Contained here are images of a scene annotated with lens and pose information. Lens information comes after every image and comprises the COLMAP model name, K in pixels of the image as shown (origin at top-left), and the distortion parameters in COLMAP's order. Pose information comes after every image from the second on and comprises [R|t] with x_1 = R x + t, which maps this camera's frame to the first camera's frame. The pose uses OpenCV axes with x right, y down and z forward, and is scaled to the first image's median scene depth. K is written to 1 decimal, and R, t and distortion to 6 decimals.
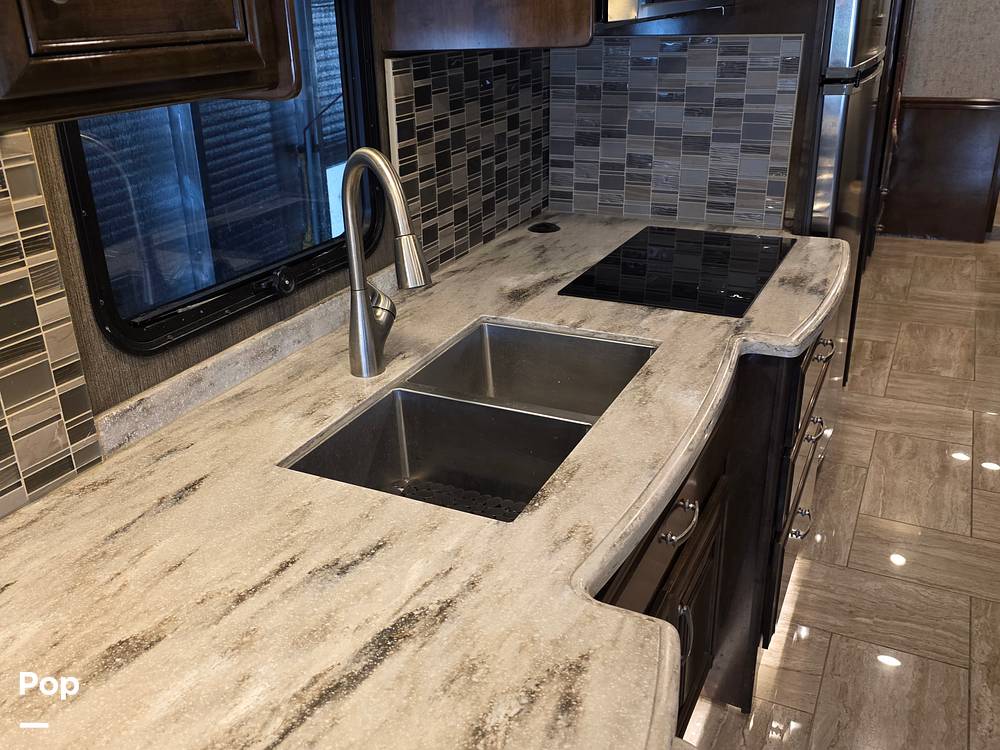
lens RADIAL K [[883.3, 0, 484.8], [0, 883.3, 341.2], [0, 0, 1]] dist [0.050316, -0.007242]
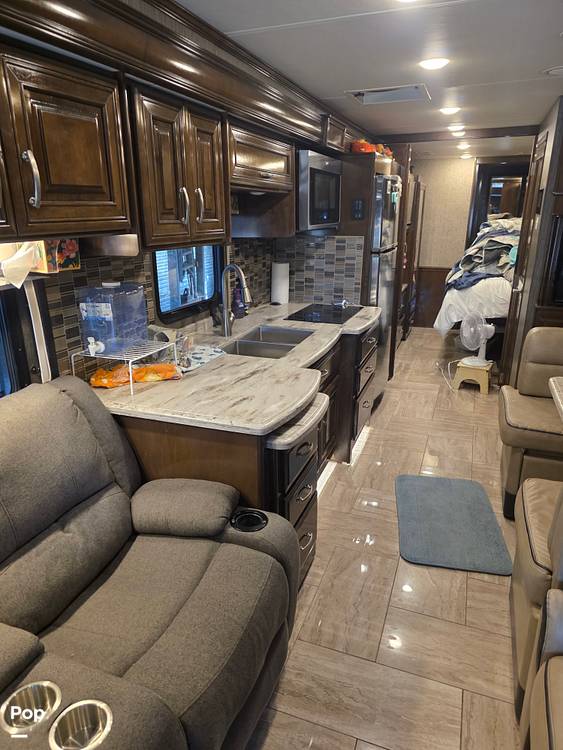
lens RADIAL K [[504.3, 0, 281.5], [0, 504.3, 375.0], [0, 0, 1]] dist [0.082415, -0.076918]
pose [[0.993023, -0.006194, 0.117754, -0.103629], [0.013761, 0.997883, -0.063562, 0.200039], [-0.117111, 0.064739, 0.991006, -0.556812]]
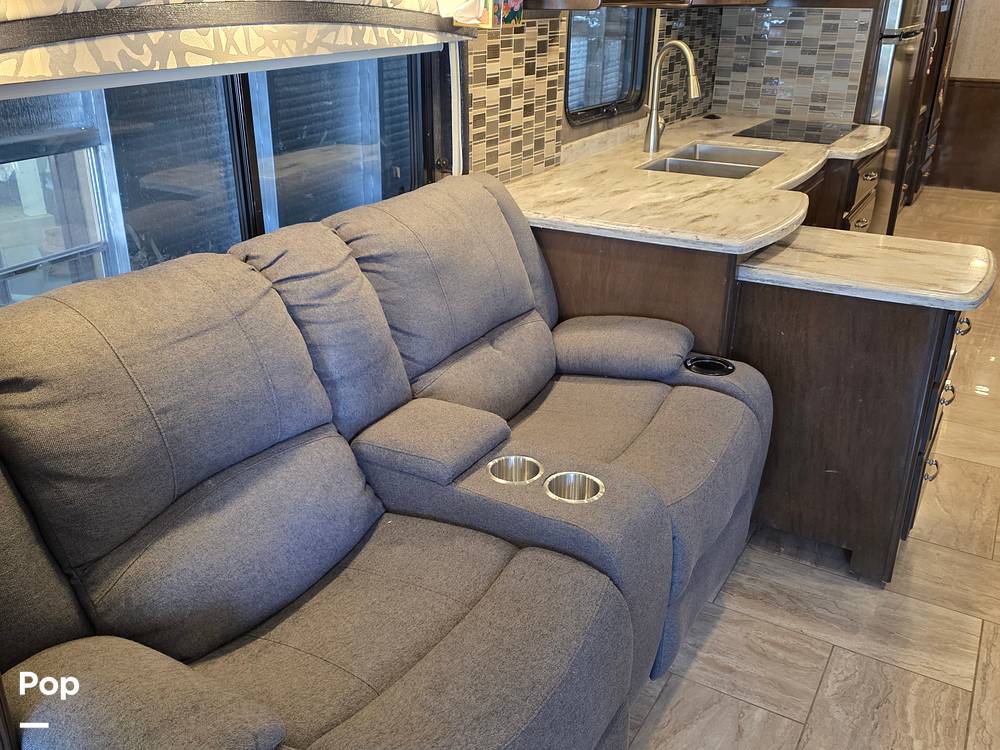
lens RADIAL K [[882.8, 0, 481.8], [0, 882.8, 360.8], [0, 0, 1]] dist [0.015324, -0.005219]
pose [[0.996135, 0.062250, -0.061970, -0.258601], [-0.060715, 0.997807, 0.026346, 0.347216], [0.063475, -0.022481, 0.997730, -0.807533]]
